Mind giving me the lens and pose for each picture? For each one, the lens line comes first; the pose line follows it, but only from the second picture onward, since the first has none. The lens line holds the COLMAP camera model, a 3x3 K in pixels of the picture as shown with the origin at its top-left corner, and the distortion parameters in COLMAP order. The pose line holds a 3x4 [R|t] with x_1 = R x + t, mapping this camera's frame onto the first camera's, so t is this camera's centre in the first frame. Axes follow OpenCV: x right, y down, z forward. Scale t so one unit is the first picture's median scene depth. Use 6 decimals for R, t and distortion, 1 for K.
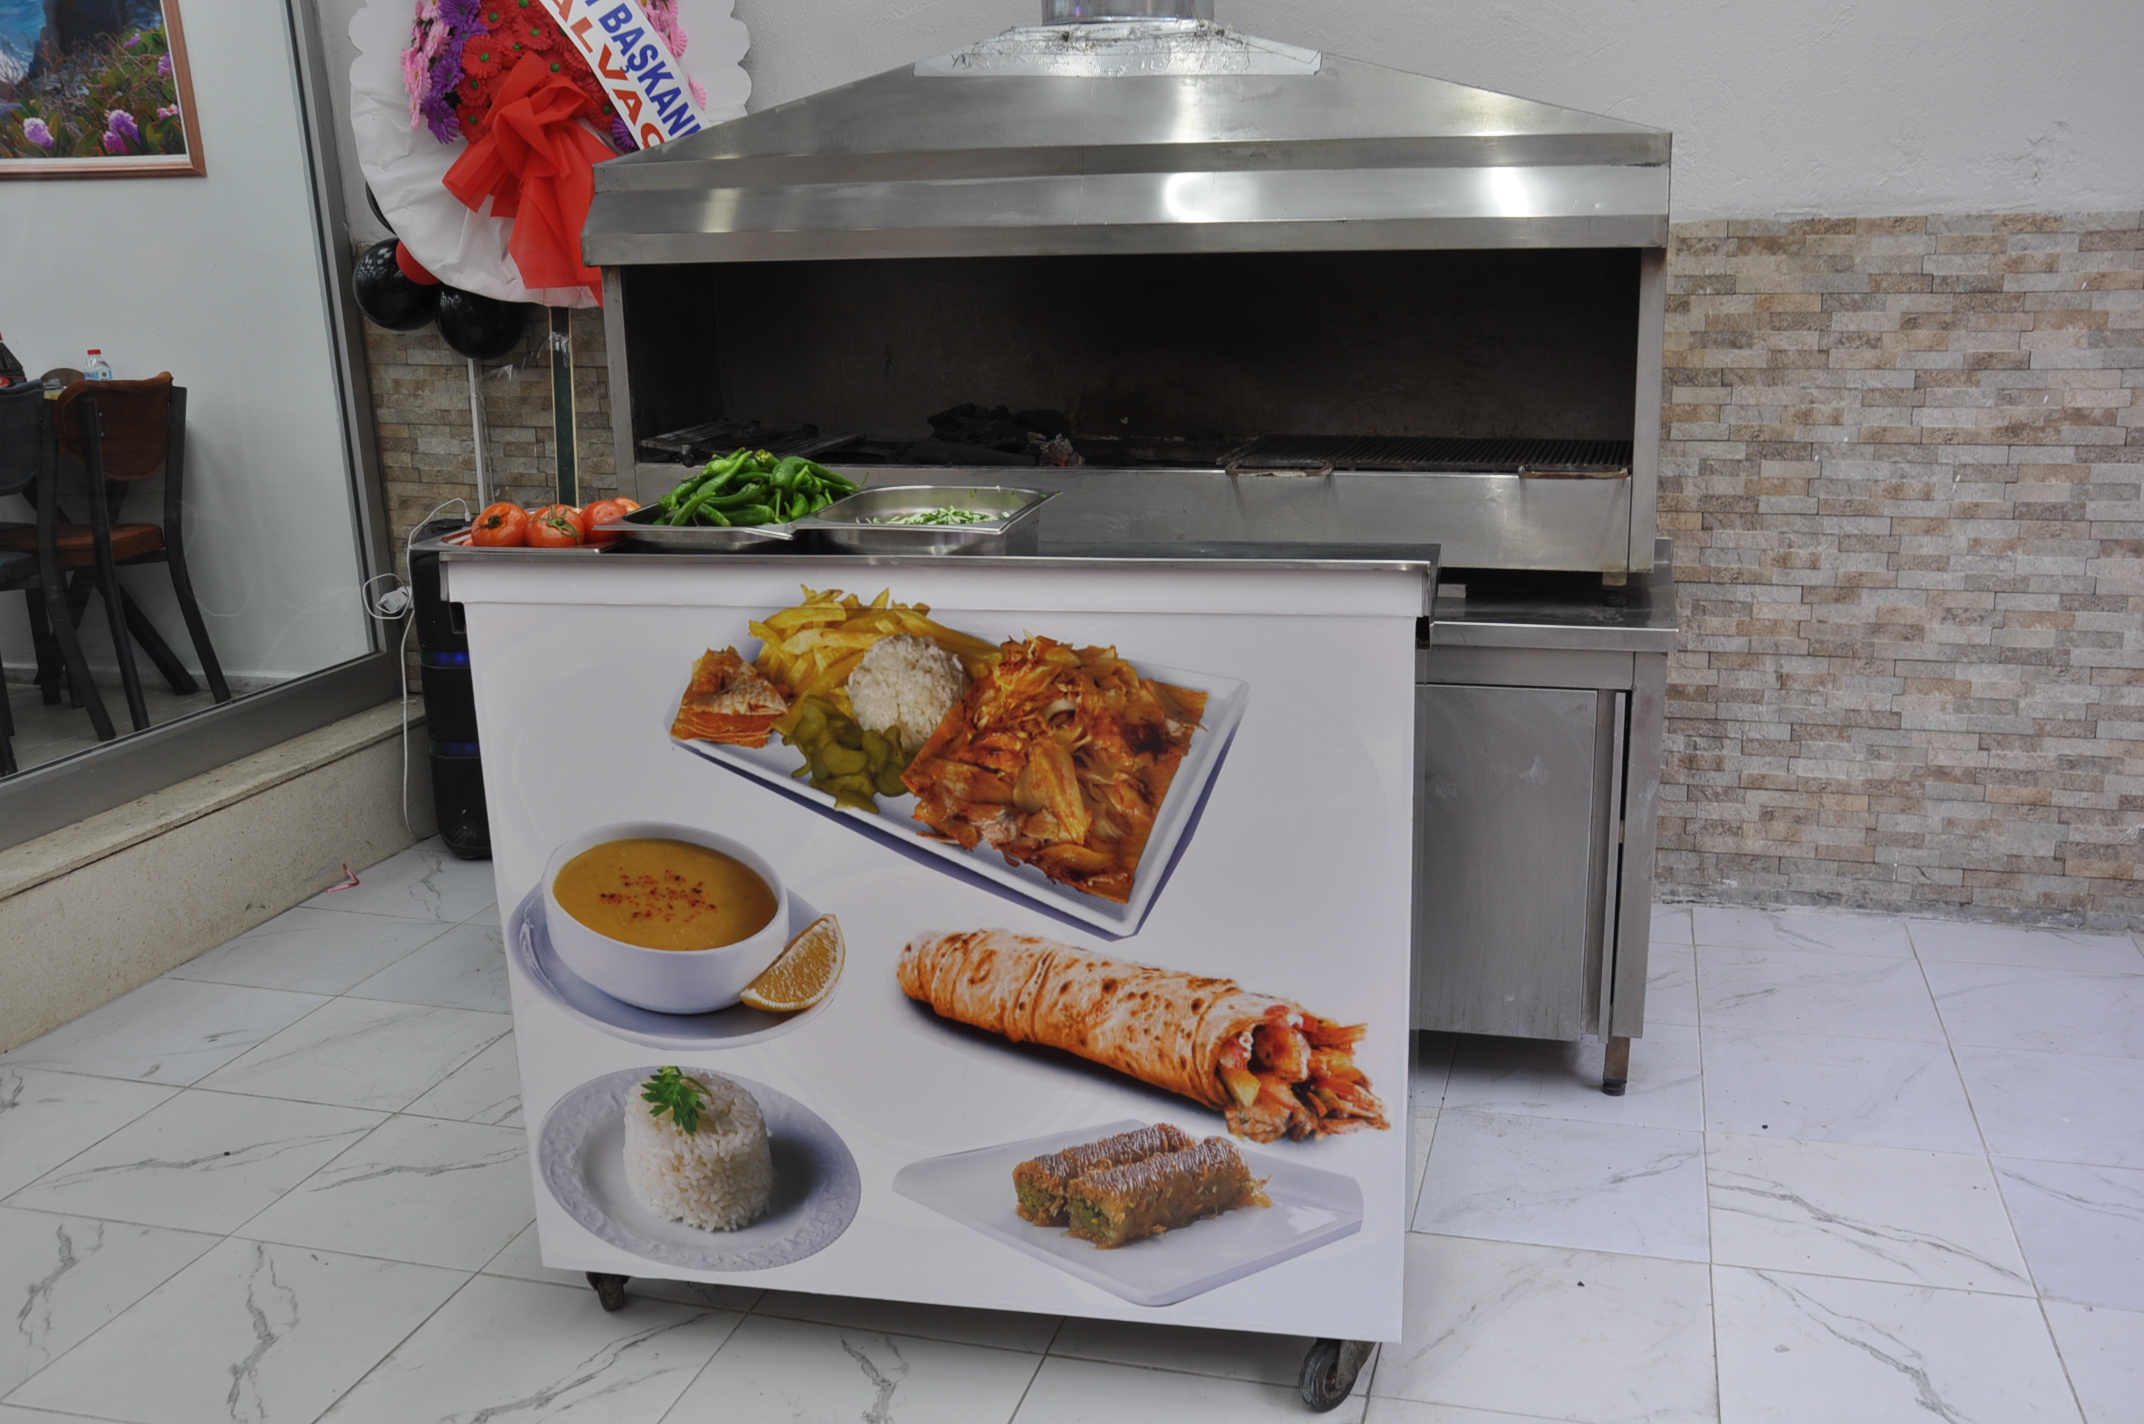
lens RADIAL K [[1959.5, 0, 1072.0], [0, 1959.5, 712.0], [0, 0, 1]] dist [0.011458, 0.011748]
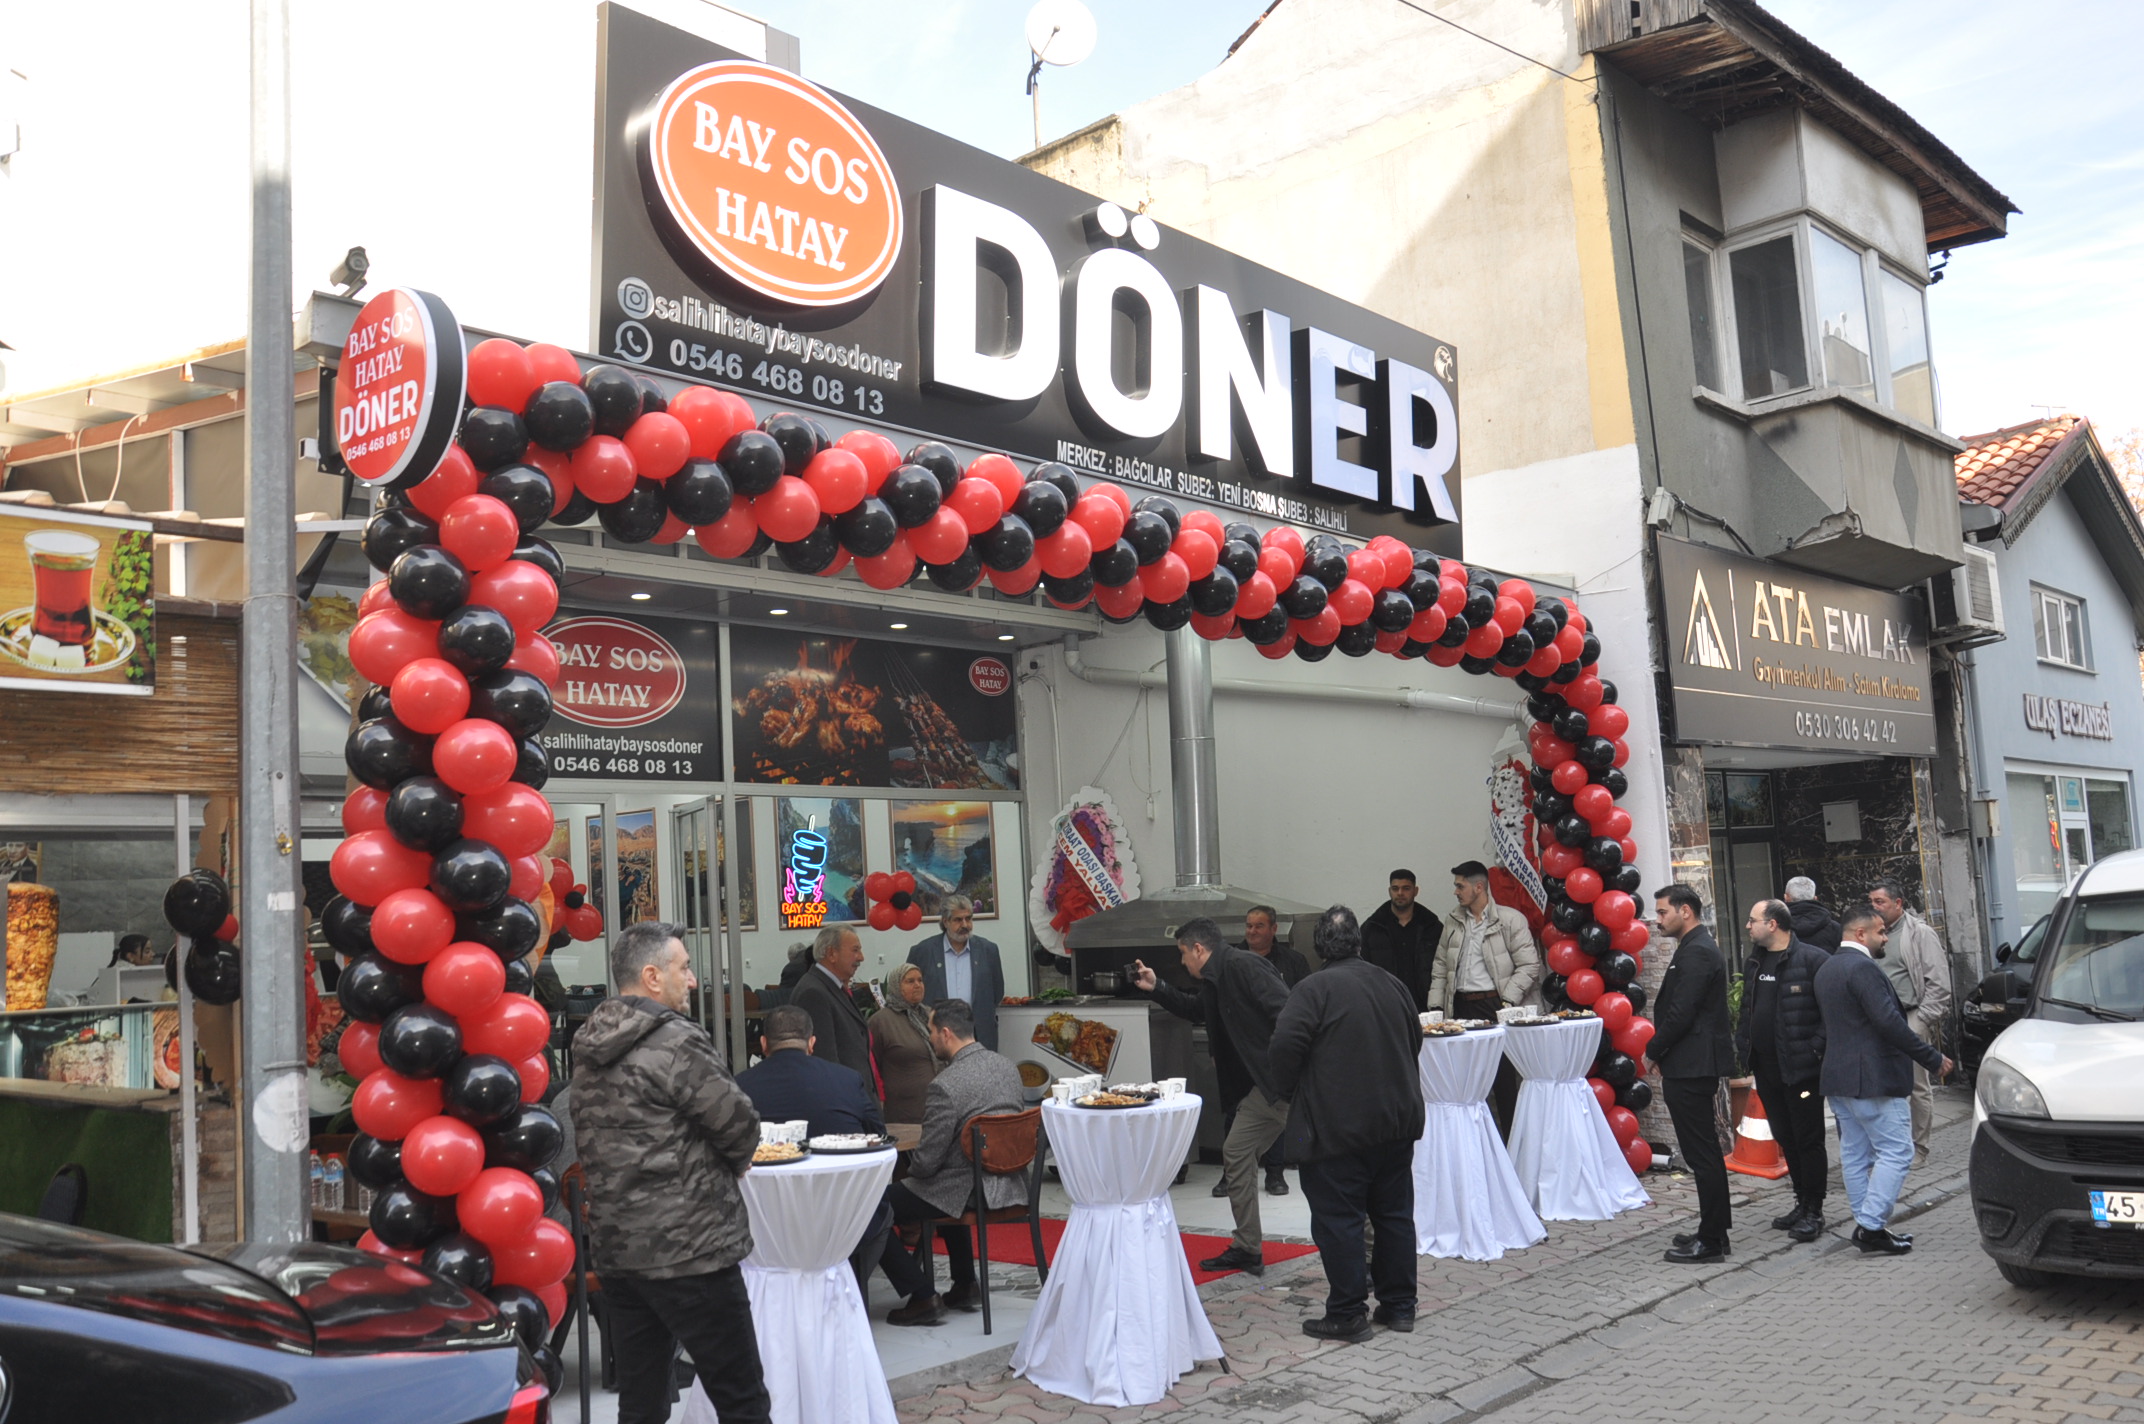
lens RADIAL K [[1899.7, 0, 1072.0], [0, 1899.7, 712.0], [0, 0, 1]] dist [-0.065417, 0.002669]
pose [[0.900747, -0.060084, -0.430169, 2.078395], [-0.083335, 0.948079, -0.306922, 0.709556], [0.426275, 0.312307, 0.848972, -3.434637]]
